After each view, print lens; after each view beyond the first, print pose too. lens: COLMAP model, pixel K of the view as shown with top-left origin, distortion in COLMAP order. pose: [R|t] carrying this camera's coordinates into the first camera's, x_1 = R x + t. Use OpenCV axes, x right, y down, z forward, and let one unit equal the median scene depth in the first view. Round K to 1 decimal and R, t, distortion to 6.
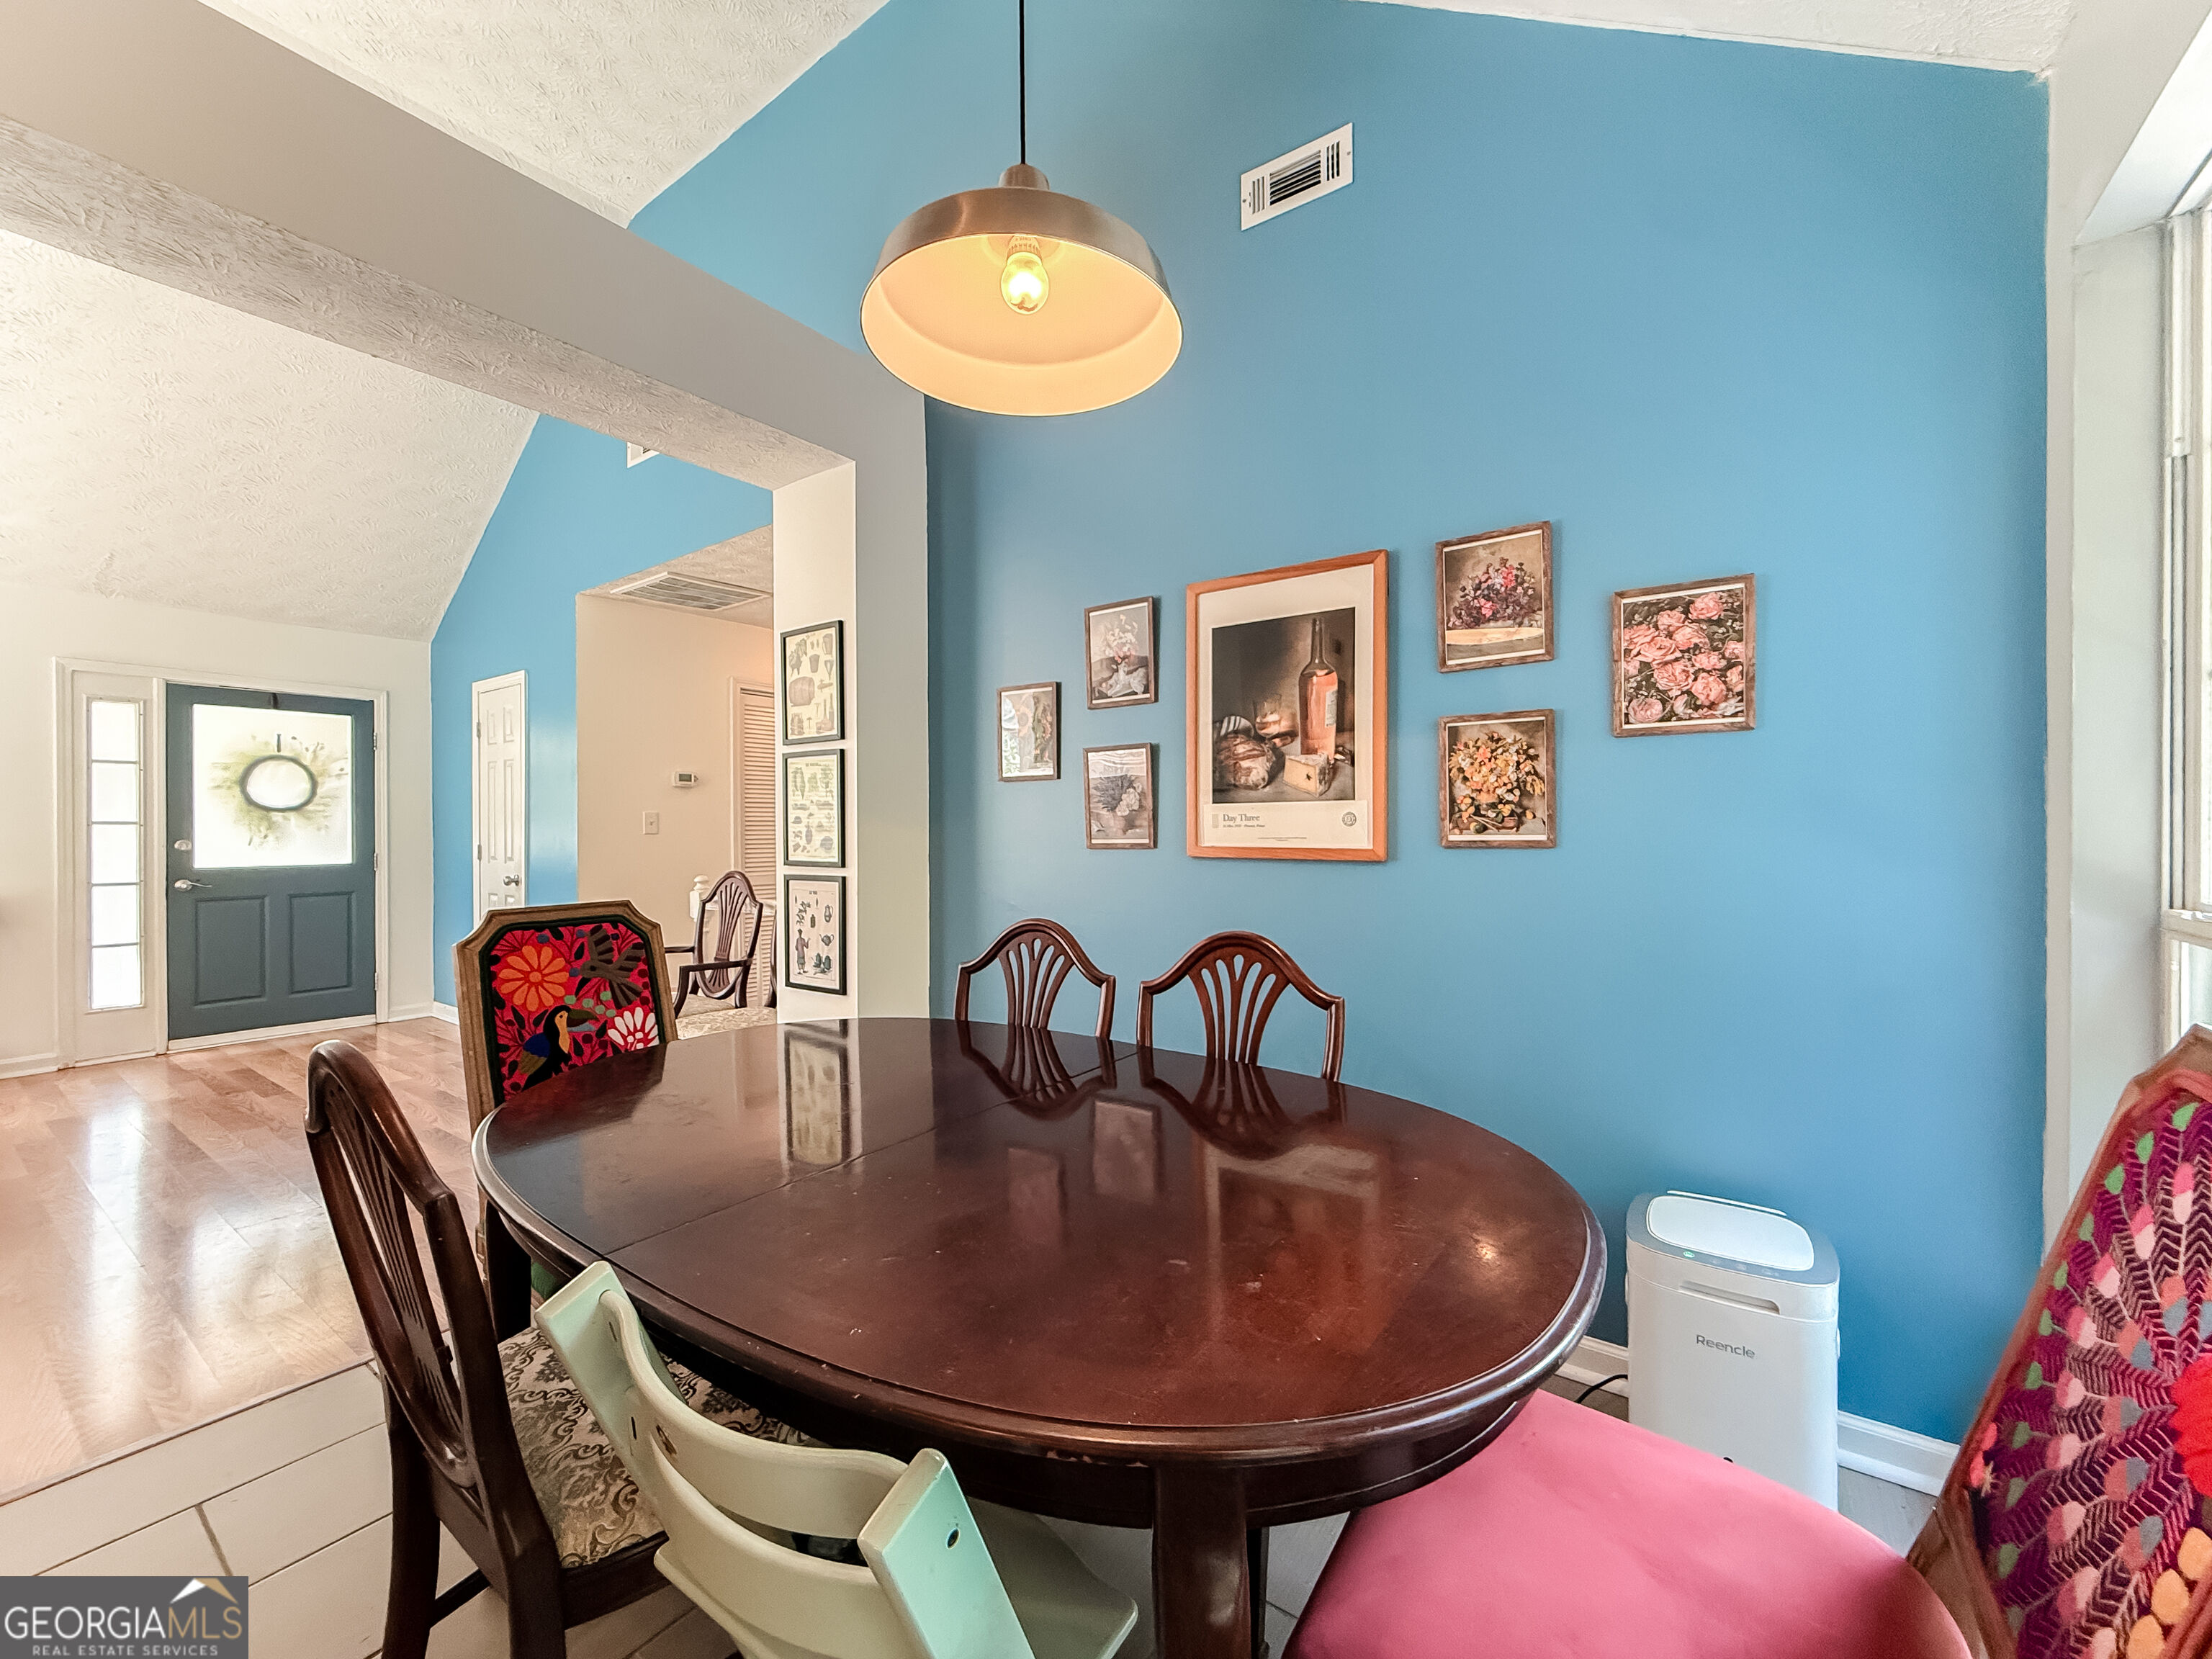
lens RADIAL K [[886.4, 0, 1107.0], [0, 886.4, 845.6], [0, 0, 1]] dist [-0.000225, -0.000782]
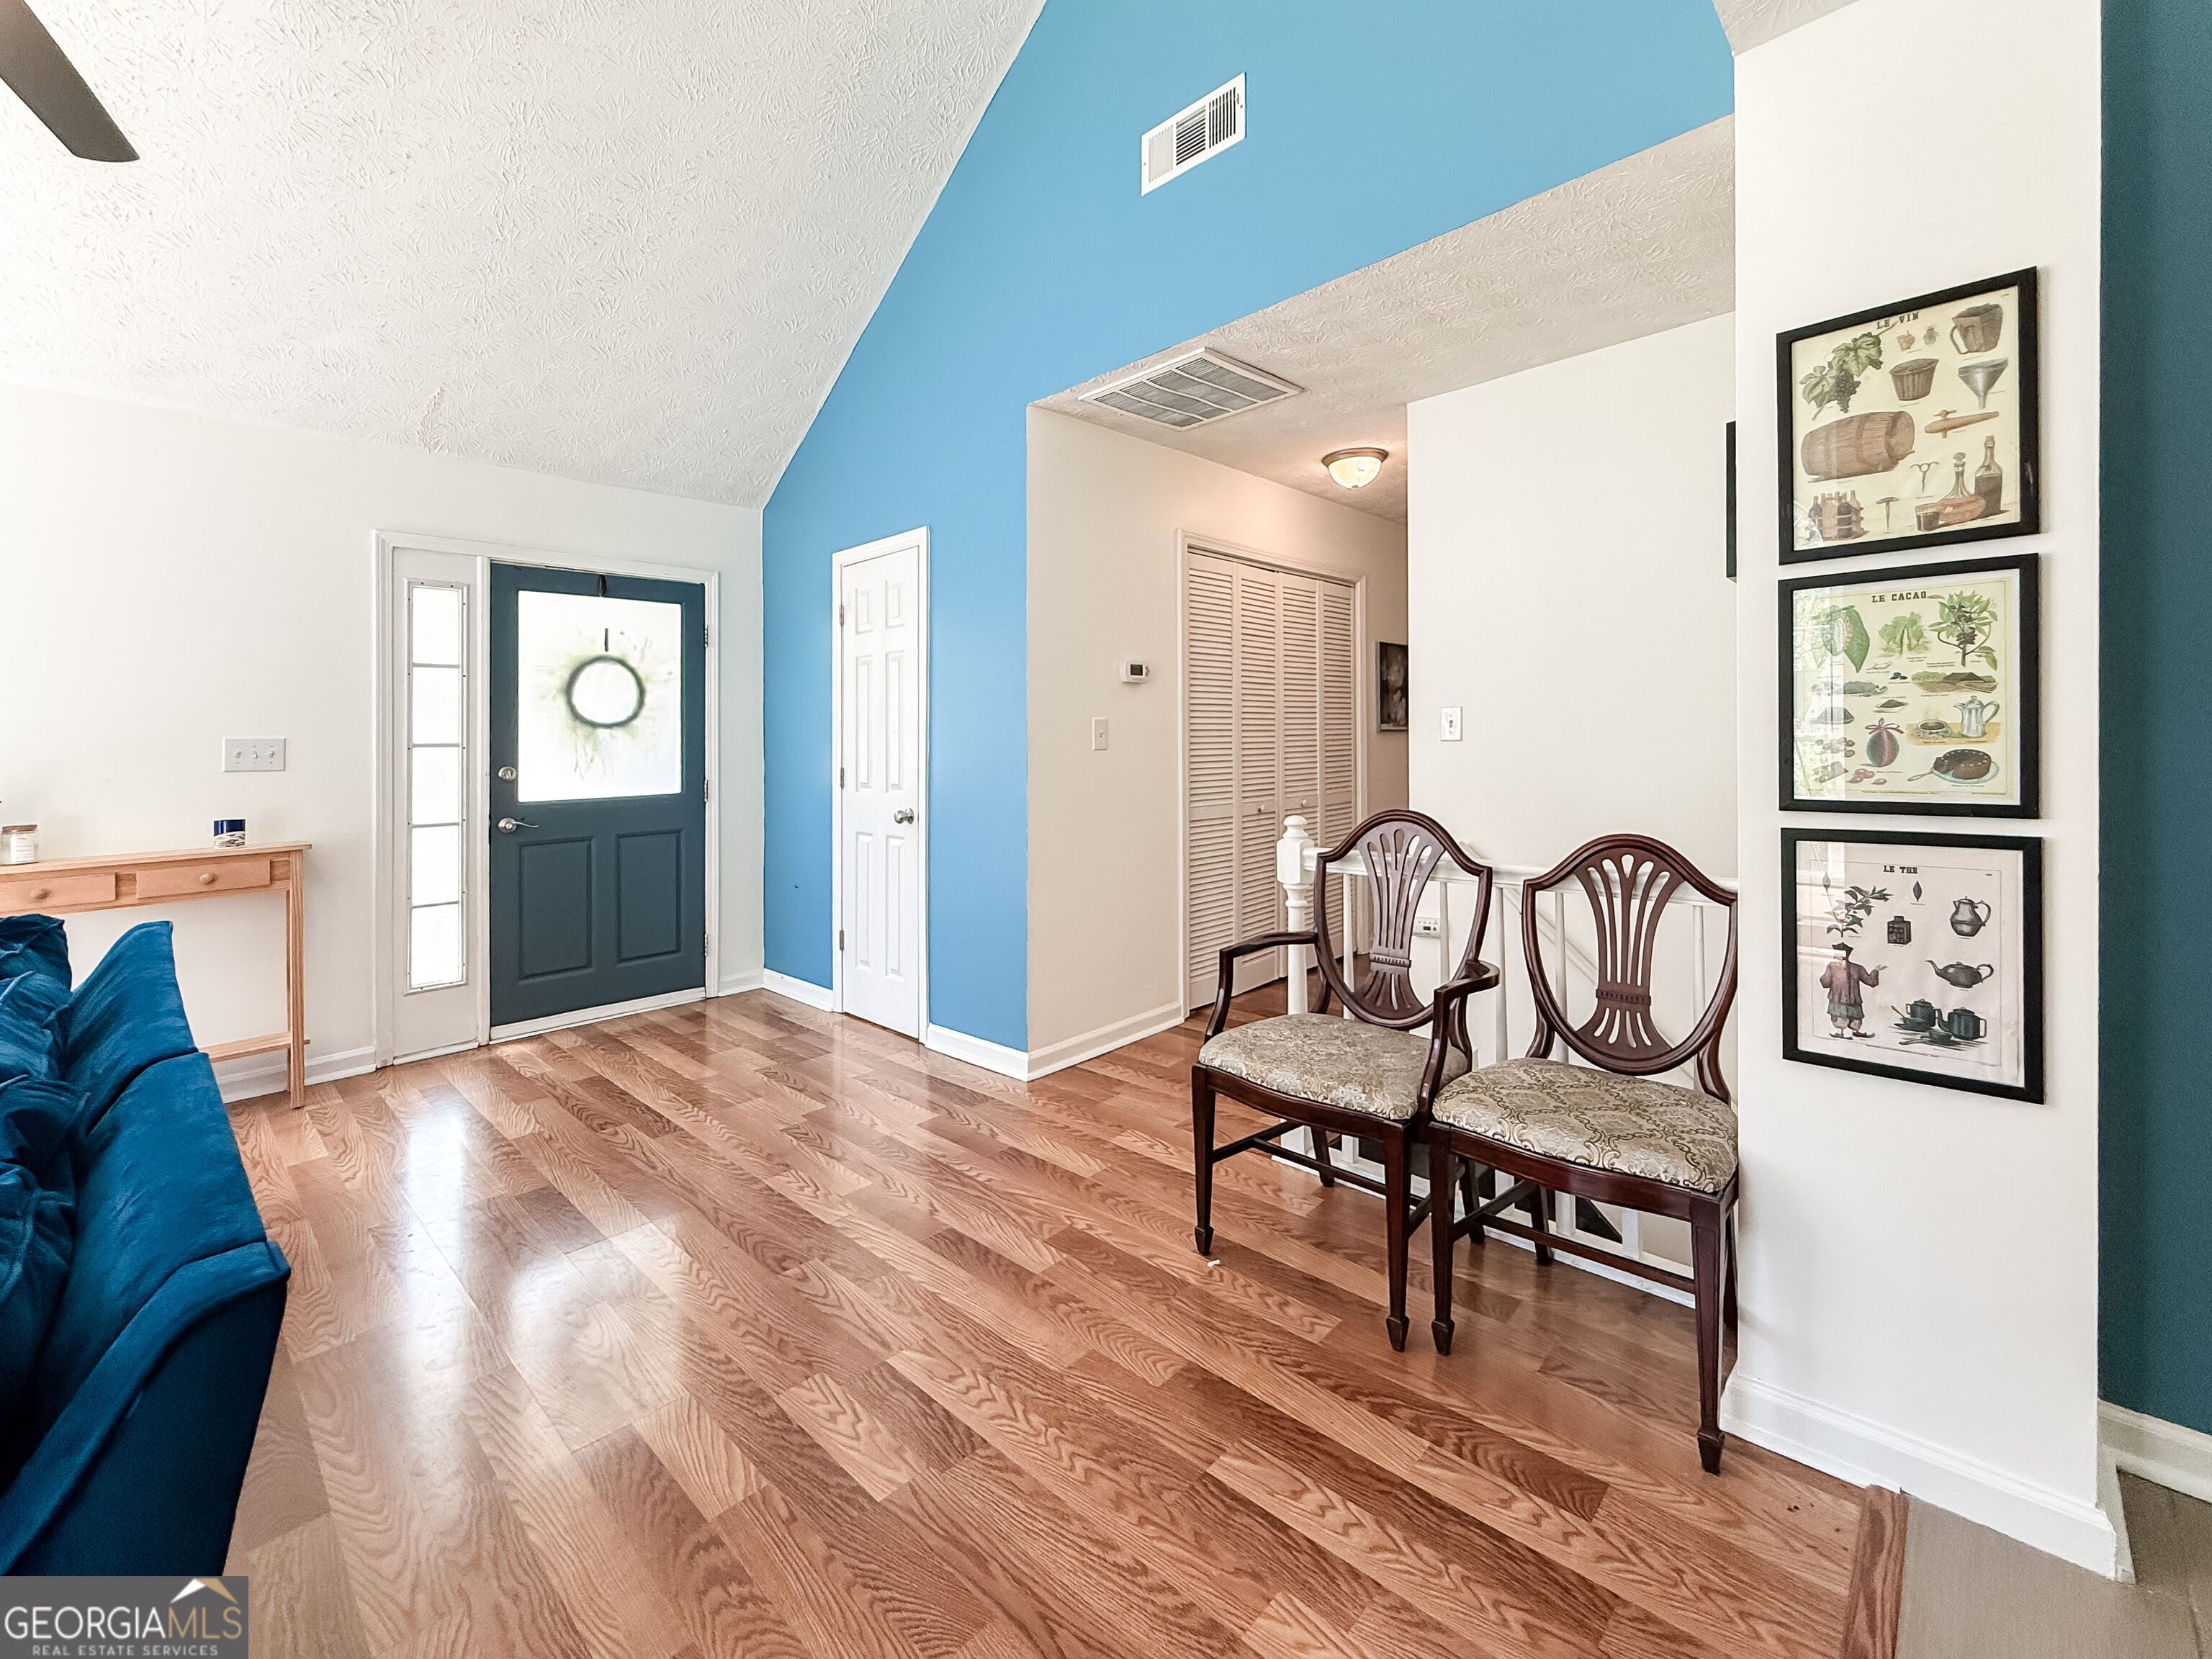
lens RADIAL K [[936.0, 0, 1111.3], [0, 936.0, 742.7], [0, 0, 1]] dist [-0.011504, -0.000264]
pose [[0.989513, -0.014175, -0.143748, -0.423098], [0.011773, 0.999777, -0.017544, -0.006457], [0.143964, 0.015667, 0.989459, 0.283855]]
